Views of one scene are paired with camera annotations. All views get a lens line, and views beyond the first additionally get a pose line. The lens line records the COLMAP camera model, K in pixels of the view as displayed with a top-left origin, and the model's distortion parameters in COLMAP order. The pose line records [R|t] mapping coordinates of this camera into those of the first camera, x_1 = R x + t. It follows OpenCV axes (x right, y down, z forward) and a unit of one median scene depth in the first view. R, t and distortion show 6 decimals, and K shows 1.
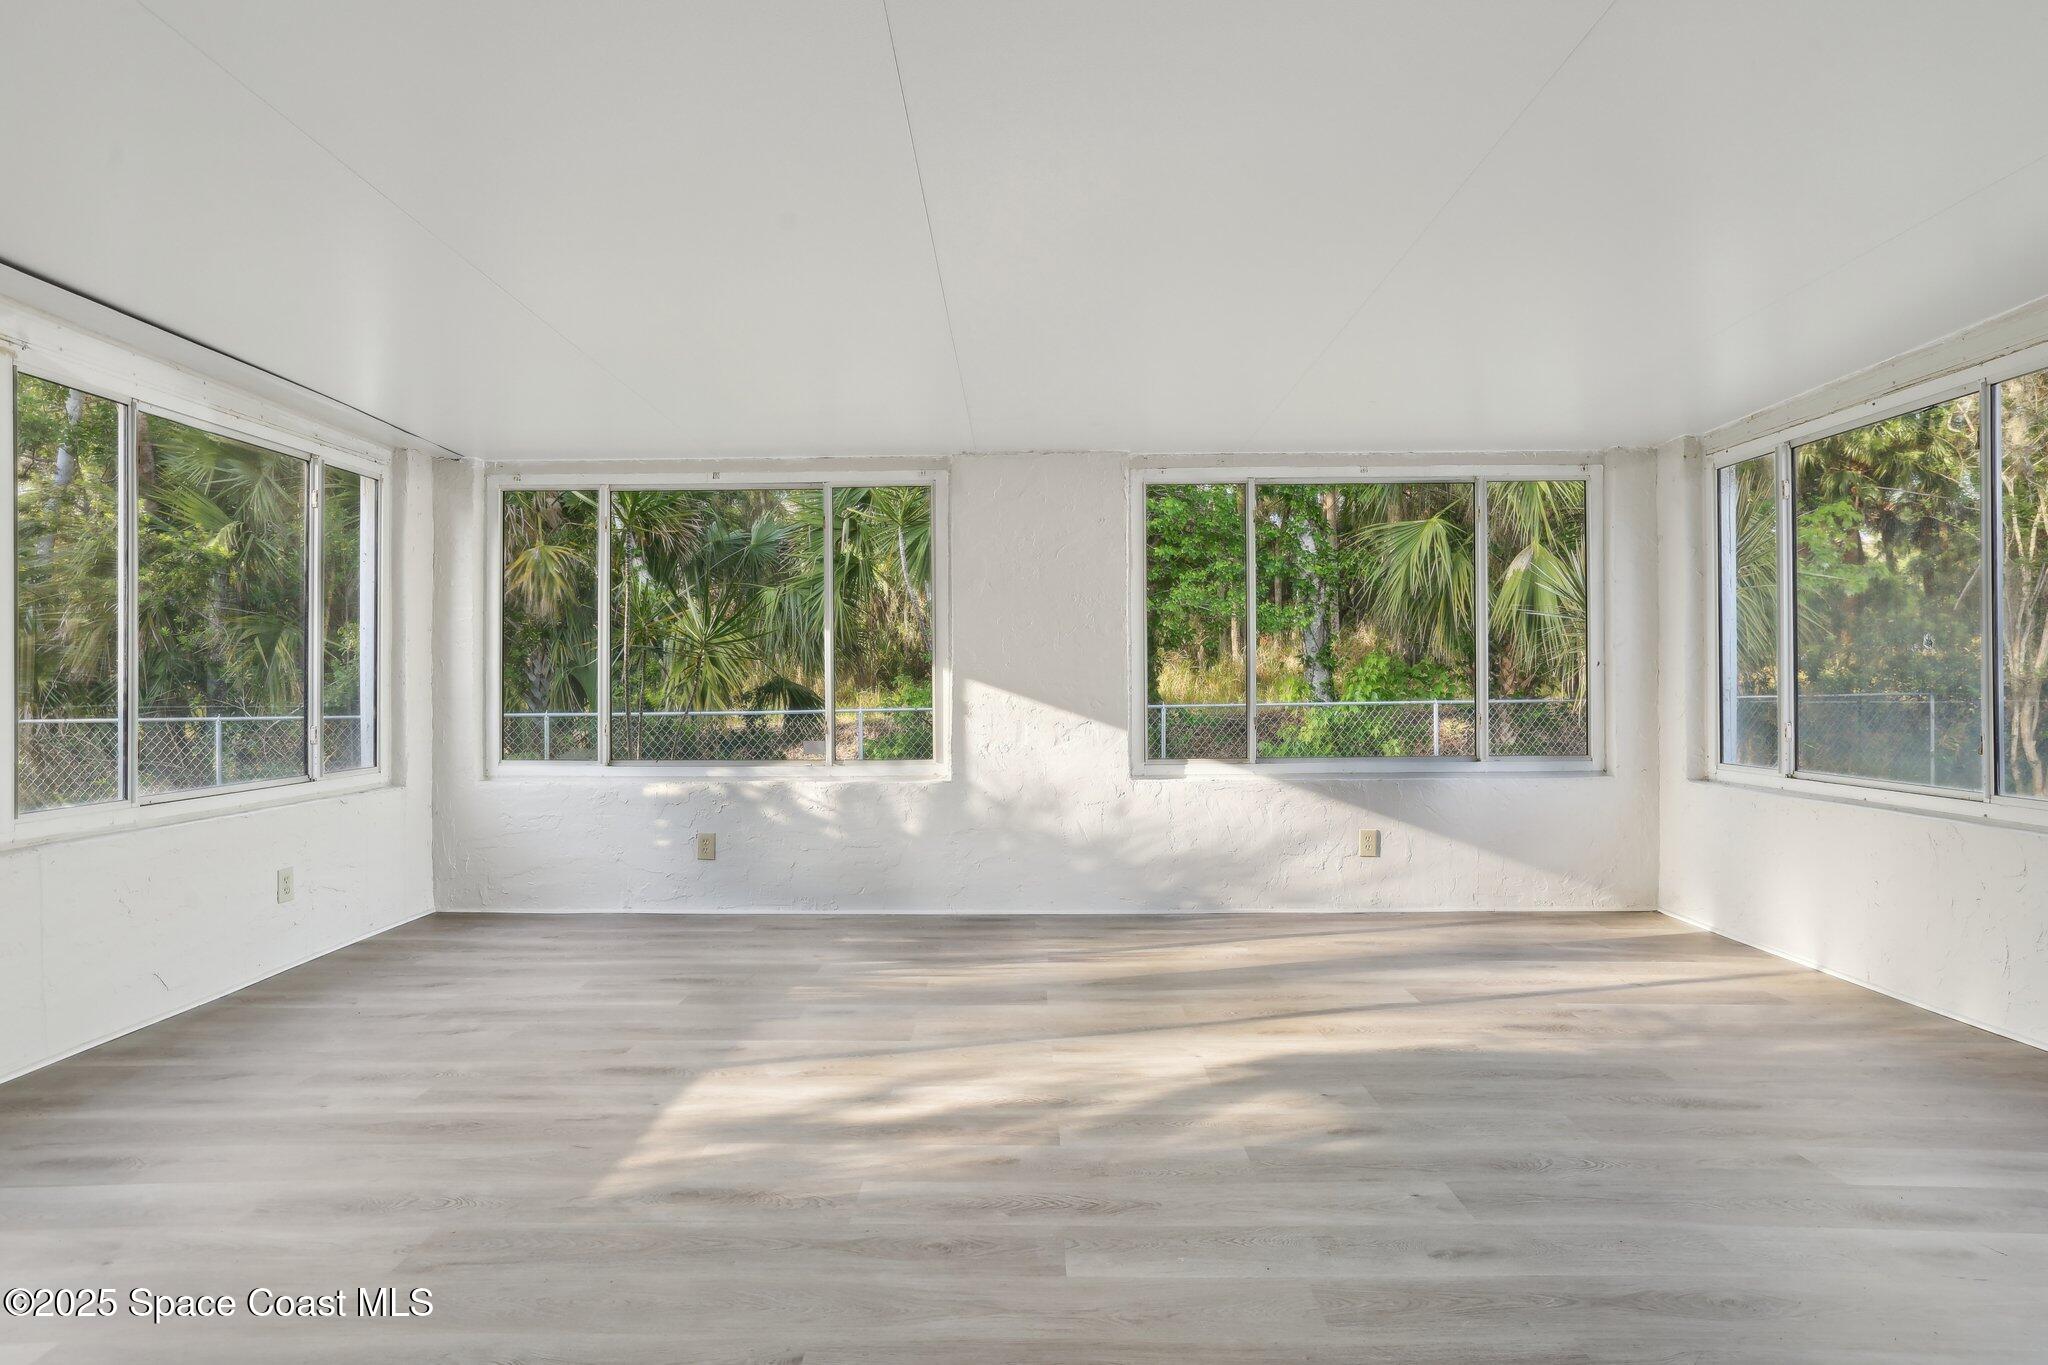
lens RADIAL K [[1089.6, 0, 1024.0], [0, 1089.6, 682.5], [0, 0, 1]] dist [-0.003159, 0.001222]
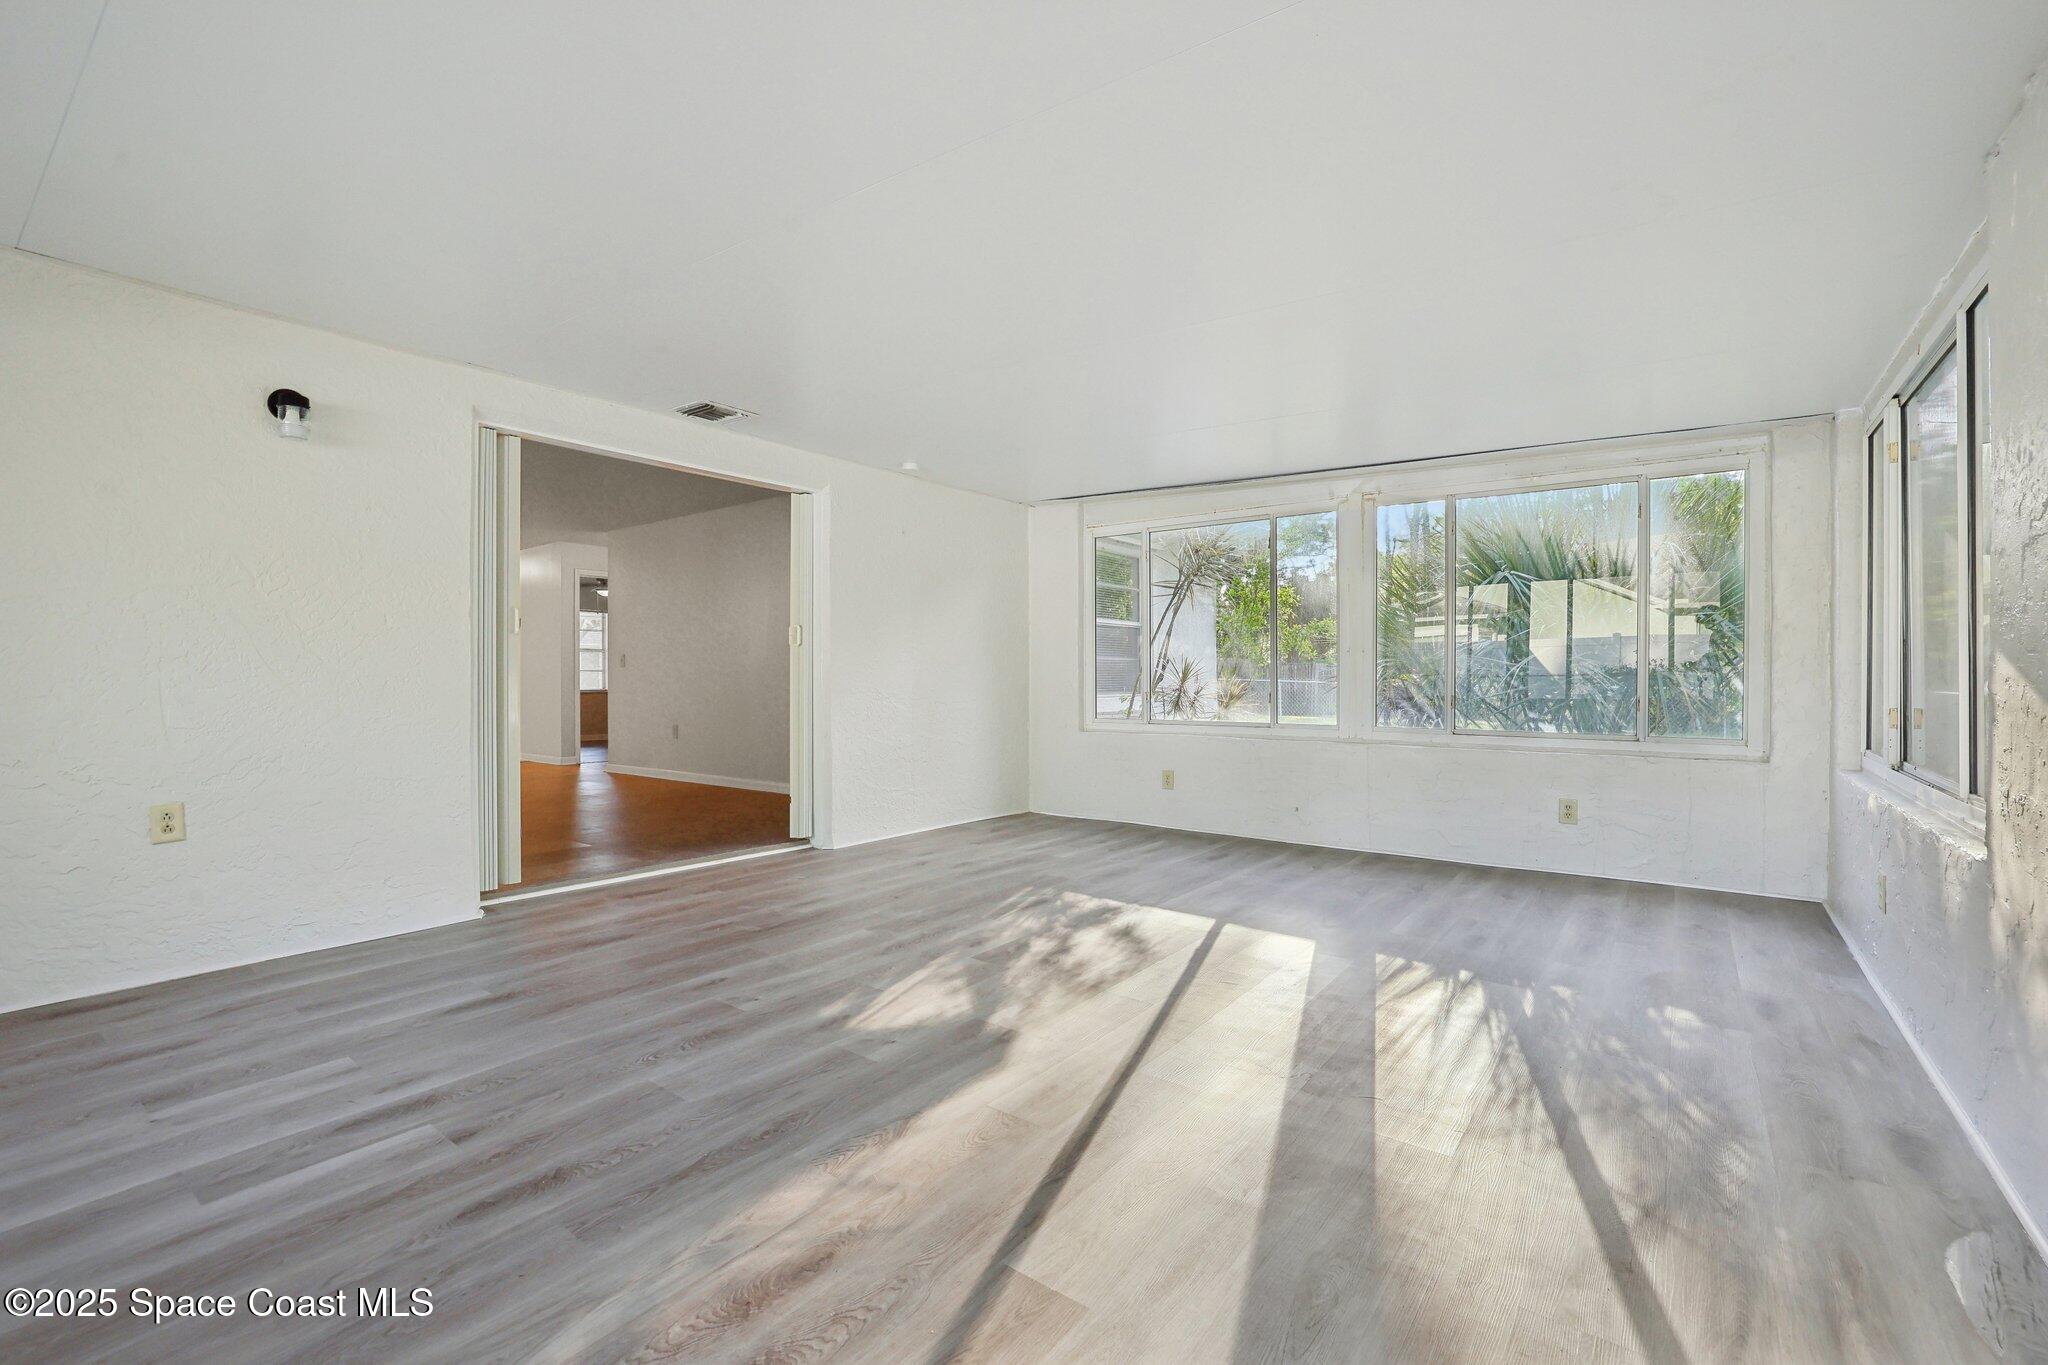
lens RADIAL K [[890.5, 0, 1012.5], [0, 890.5, 677.1], [0, 0, 1]] dist [-0.044755, 0.016662]
pose [[-0.597146, 0.008862, -0.802083, 0.719839], [-0.004730, 0.999883, 0.014569, 0.007127], [0.802118, 0.012494, -0.597035, 1.288784]]
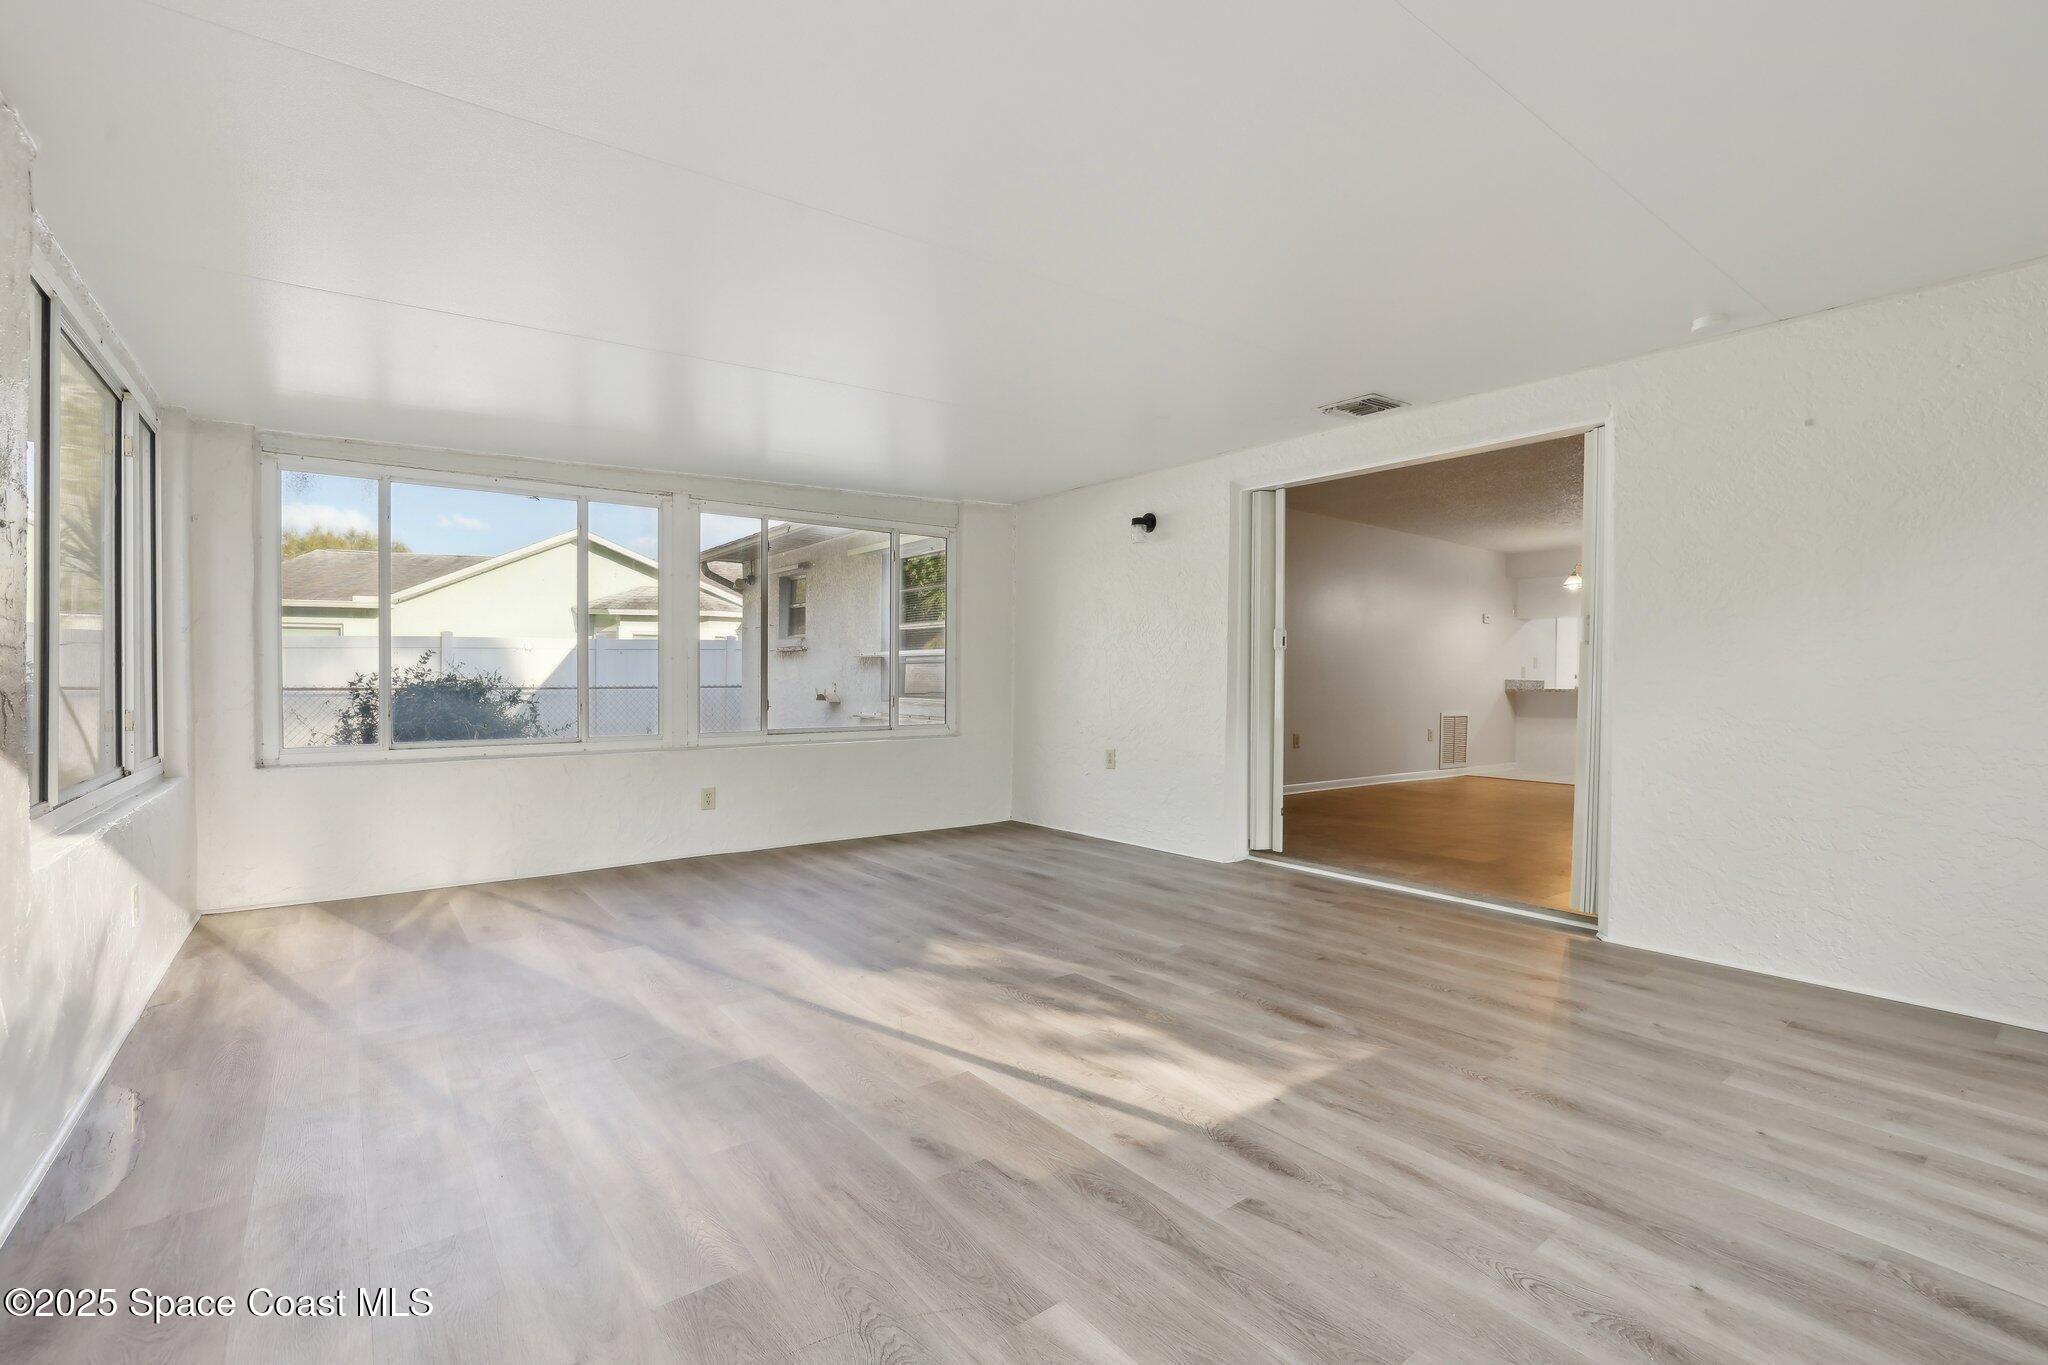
lens RADIAL K [[913.4, 0, 1018.9], [0, 913.4, 675.9], [0, 0, 1]] dist [-0.056560, 0.018728]
pose [[-0.614884, 0.007777, 0.788580, -0.648017], [0.007045, 0.999966, -0.004368, 0.017071], [-0.788586, 0.002870, -0.614917, 1.310291]]
